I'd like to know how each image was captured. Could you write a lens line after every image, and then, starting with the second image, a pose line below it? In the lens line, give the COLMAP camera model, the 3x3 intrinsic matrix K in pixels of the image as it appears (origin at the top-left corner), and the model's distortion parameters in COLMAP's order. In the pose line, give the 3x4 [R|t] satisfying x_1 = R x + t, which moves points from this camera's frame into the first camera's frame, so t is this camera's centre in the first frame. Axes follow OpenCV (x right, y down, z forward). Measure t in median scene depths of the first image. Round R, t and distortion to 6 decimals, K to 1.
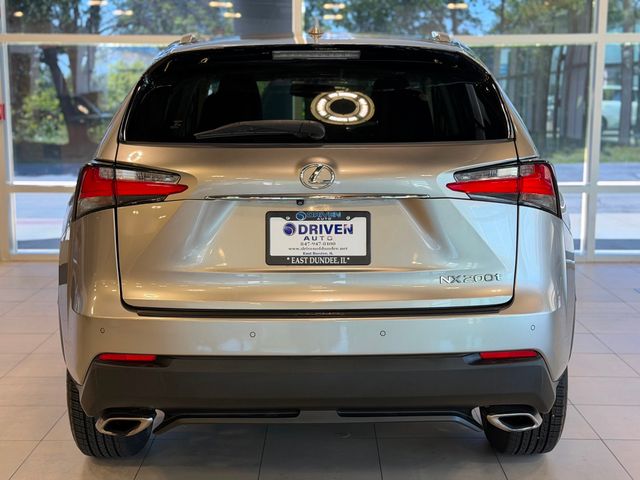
lens RADIAL K [[965.3, 0, 320.0], [0, 965.3, 240.0], [0, 0, 1]] dist [0.152633, -0.157978]
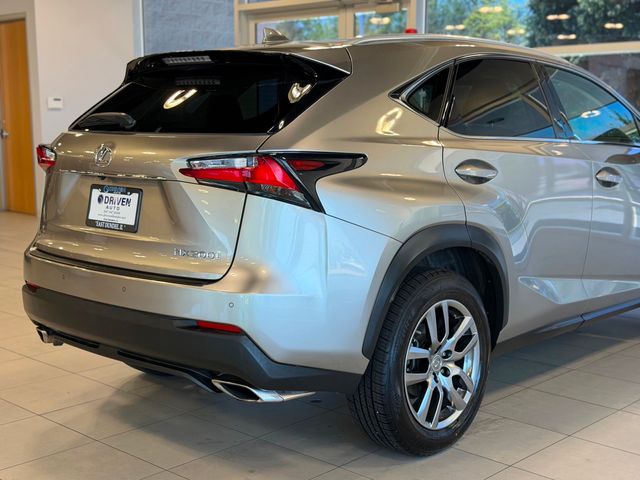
lens RADIAL K [[889.2, 0, 320.0], [0, 889.2, 240.0], [0, 0, 1]] dist [0.193959, -0.532256]
pose [[0.732750, 0.098254, -0.673368, 0.972554], [-0.101790, 0.994214, 0.034304, -0.027251], [0.672842, 0.043406, 0.738511, 0.329745]]
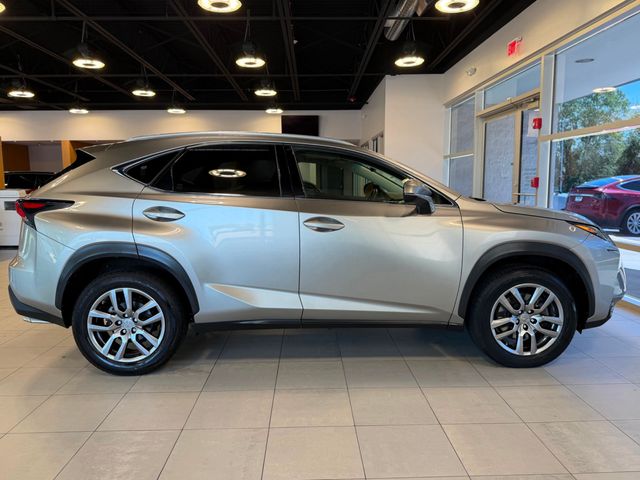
lens RADIAL K [[480.1, 0, 320.0], [0, 480.1, 240.0], [0, 0, 1]] dist [0.029167, -0.004908]
pose [[0.039362, 0.119706, -0.992029, 1.392932], [-0.135628, 0.984250, 0.113386, -0.214410], [0.989978, 0.130084, 0.054978, 1.675207]]
